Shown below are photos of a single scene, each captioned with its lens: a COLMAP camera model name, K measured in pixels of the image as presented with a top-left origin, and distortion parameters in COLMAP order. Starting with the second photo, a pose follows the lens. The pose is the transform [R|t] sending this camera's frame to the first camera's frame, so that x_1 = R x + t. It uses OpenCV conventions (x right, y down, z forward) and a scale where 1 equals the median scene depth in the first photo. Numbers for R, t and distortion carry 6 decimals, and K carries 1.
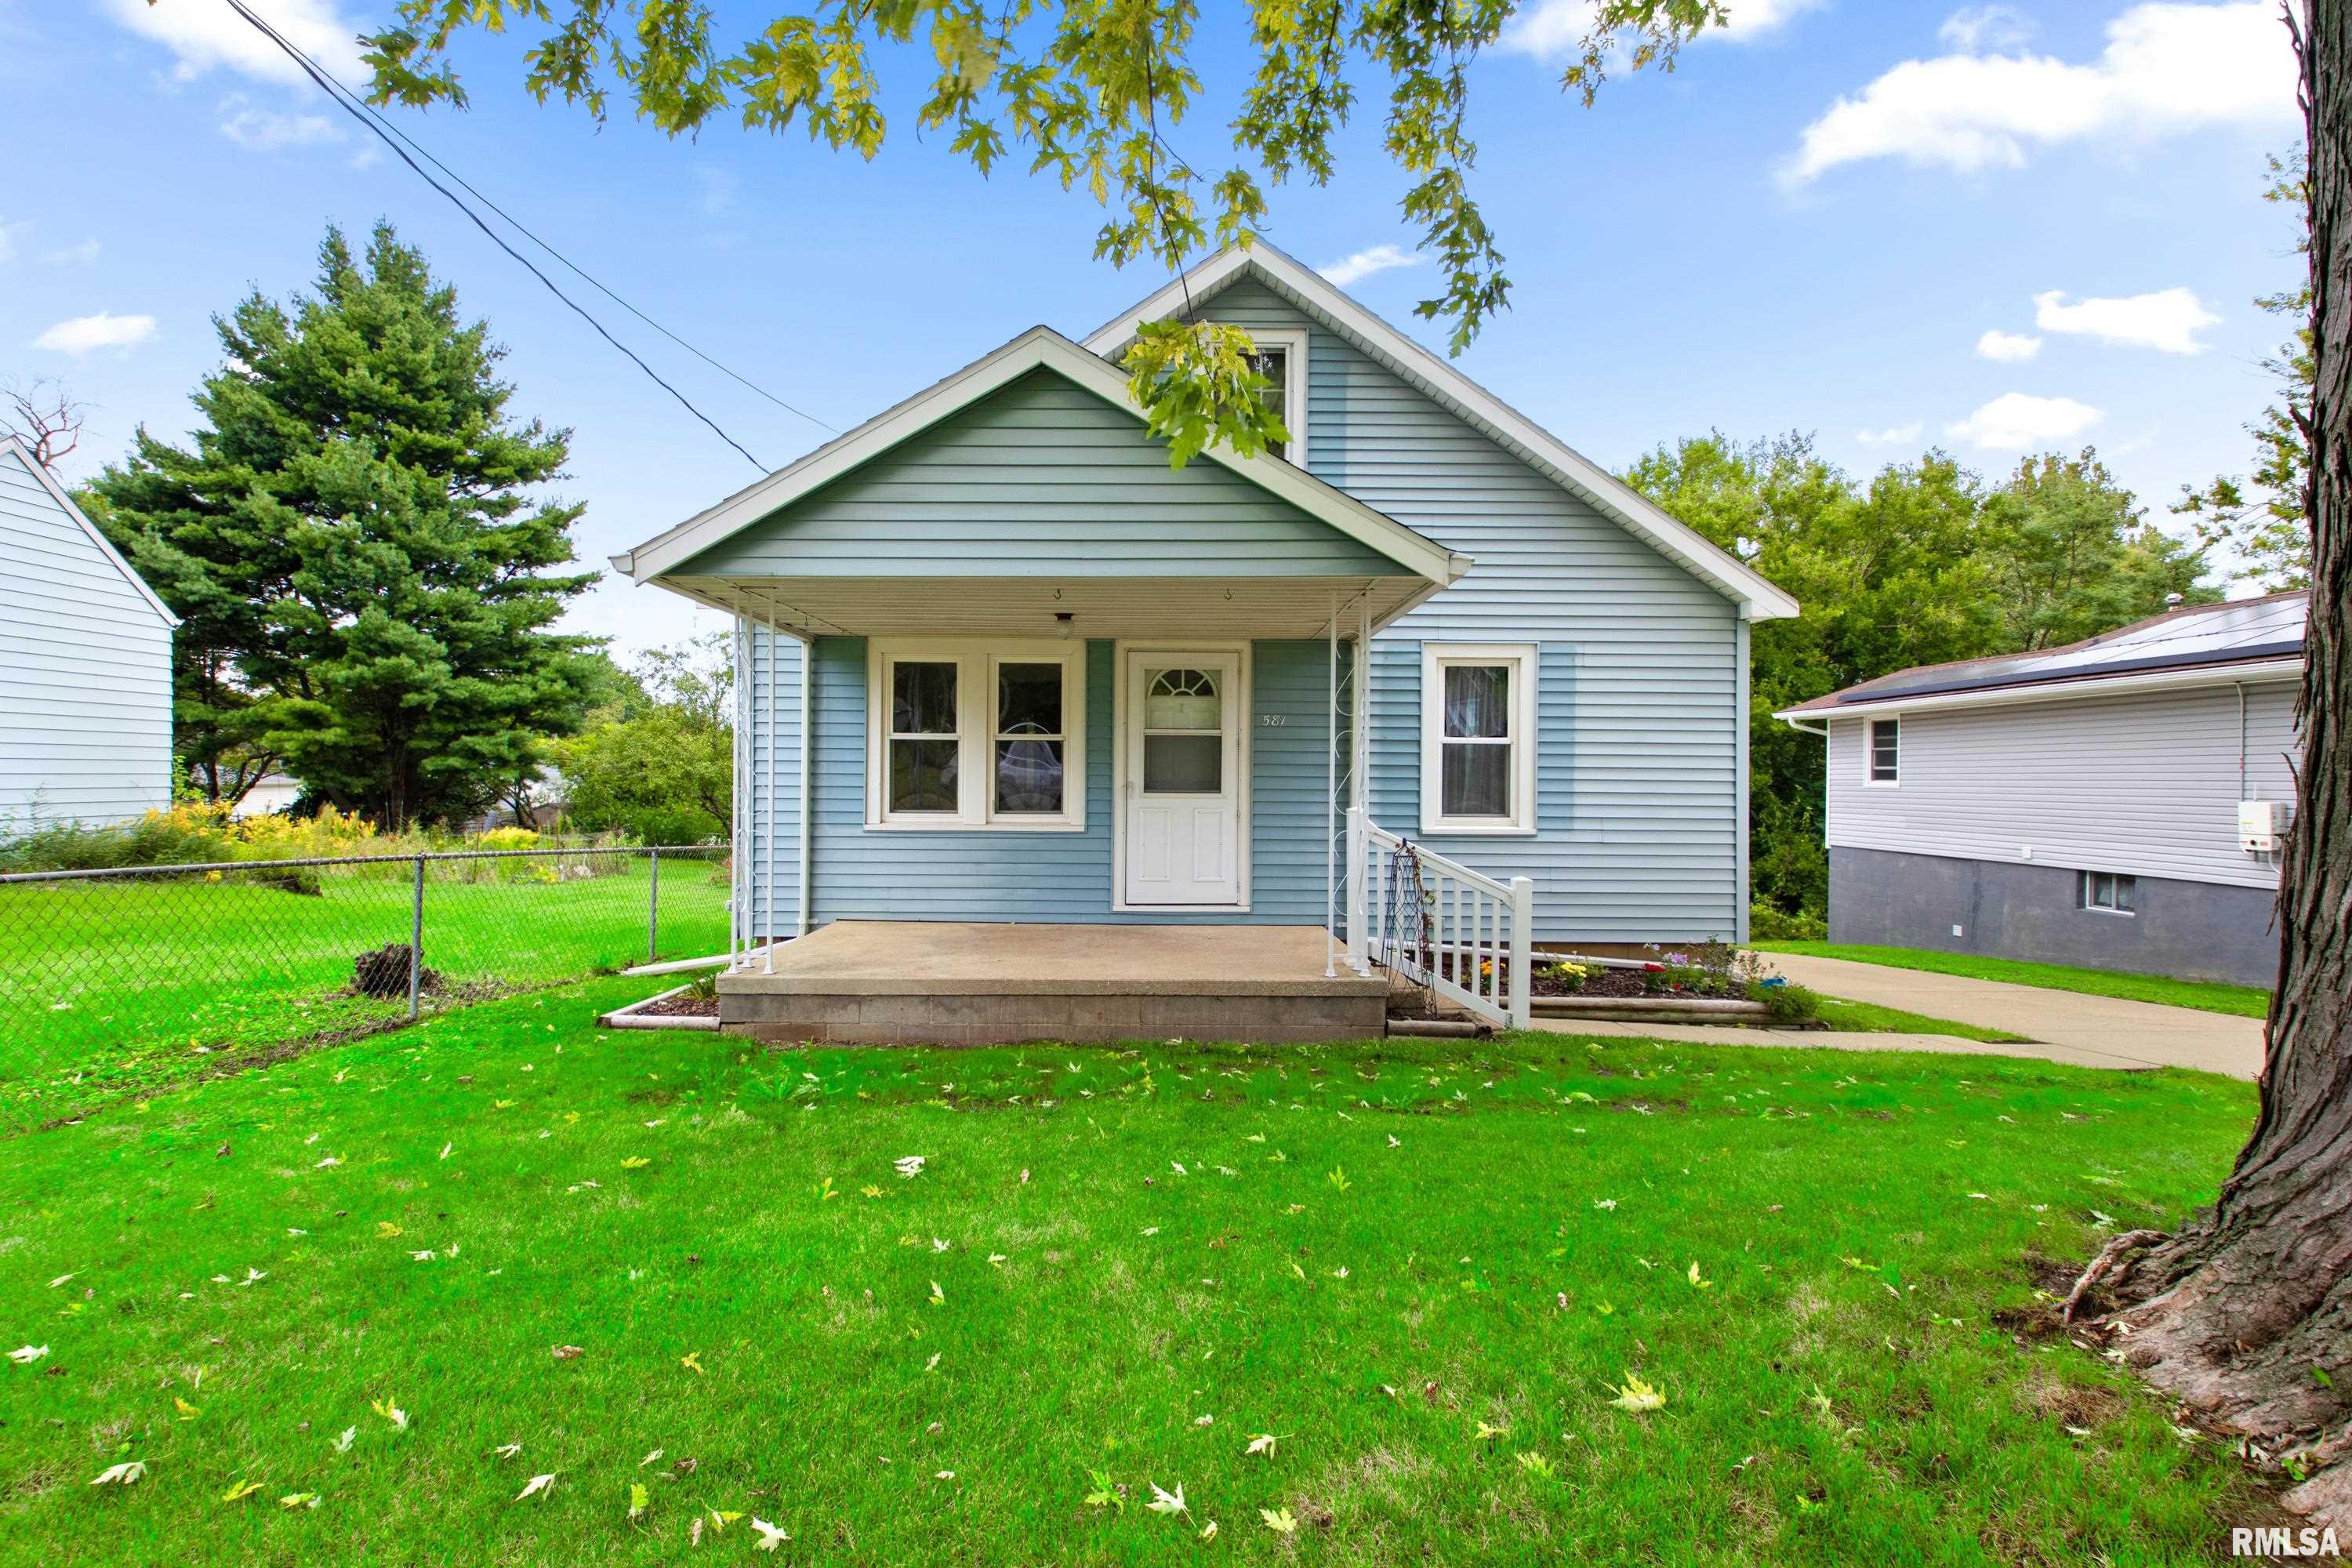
lens RADIAL K [[1089.5, 0, 1159.1], [0, 1089.5, 770.2], [0, 0, 1]] dist [0.027473, -0.036501]
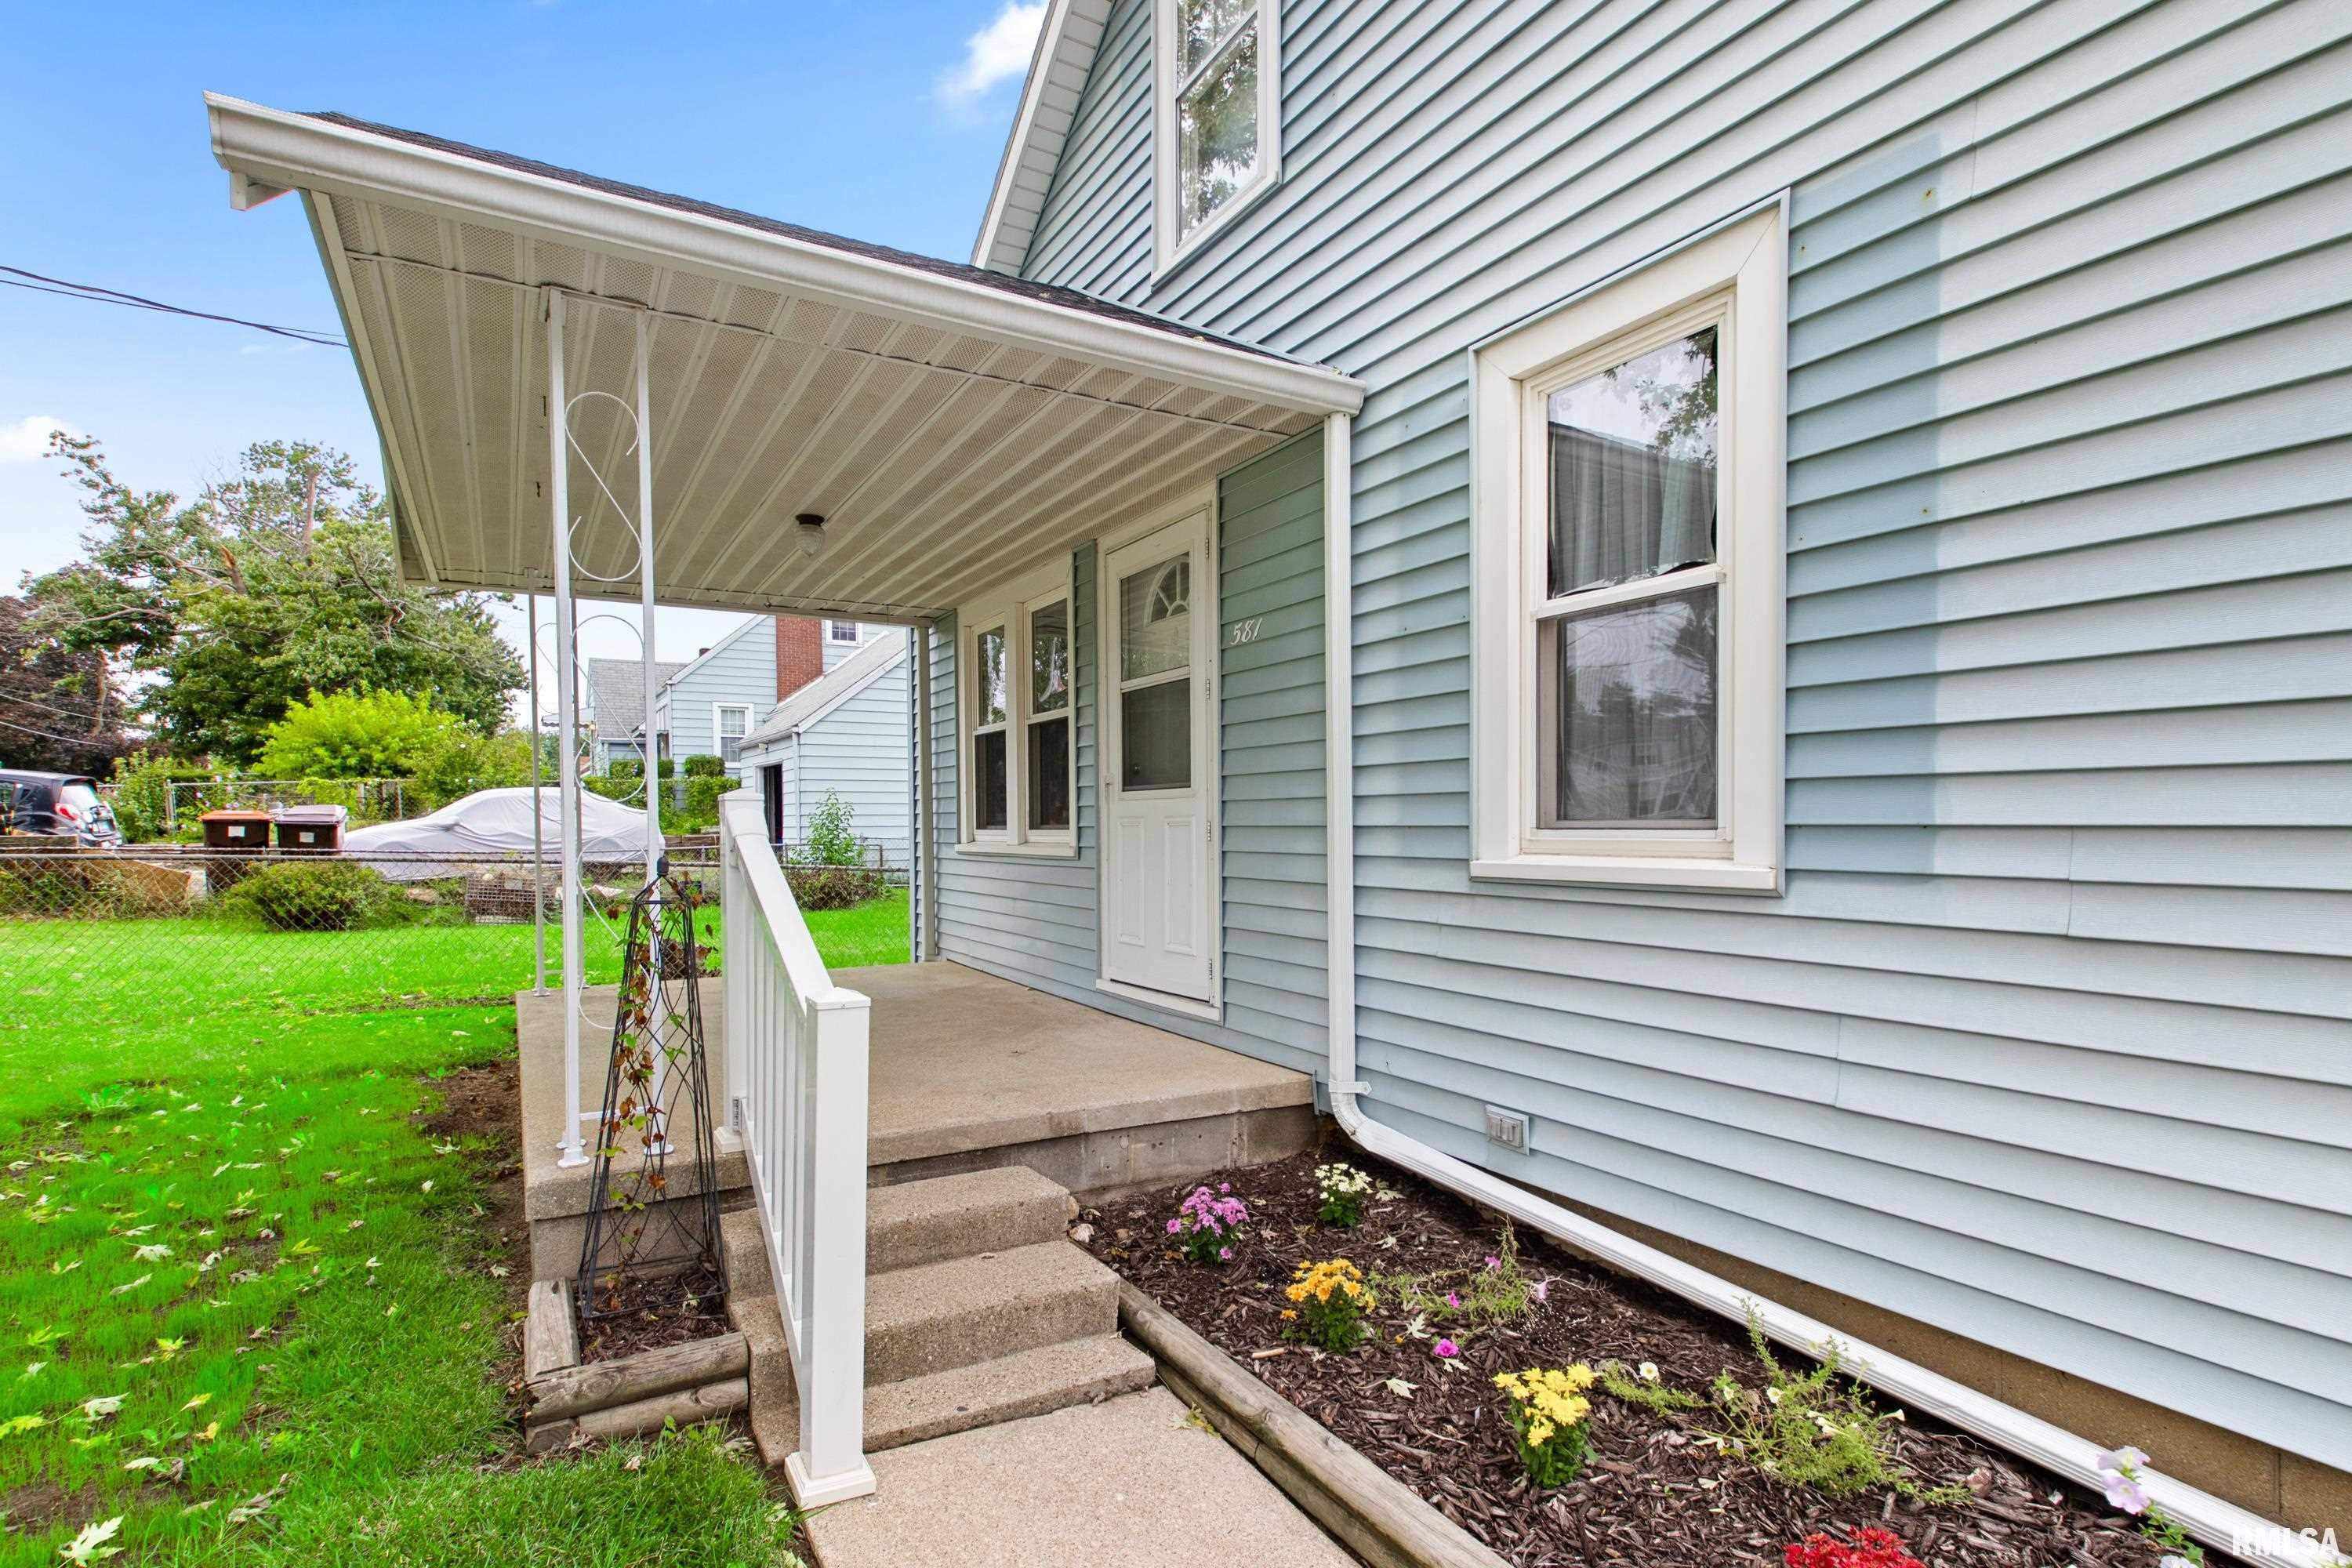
lens RADIAL K [[1142.0, 0, 1139.8], [0, 1142.0, 831.8], [0, 0, 1]] dist [0.017449, -0.000251]
pose [[0.480529, -0.006792, -0.876952, 0.523404], [0.016615, 0.999861, 0.001360, 0.041104], [0.876821, -0.015224, 0.480575, 0.715517]]
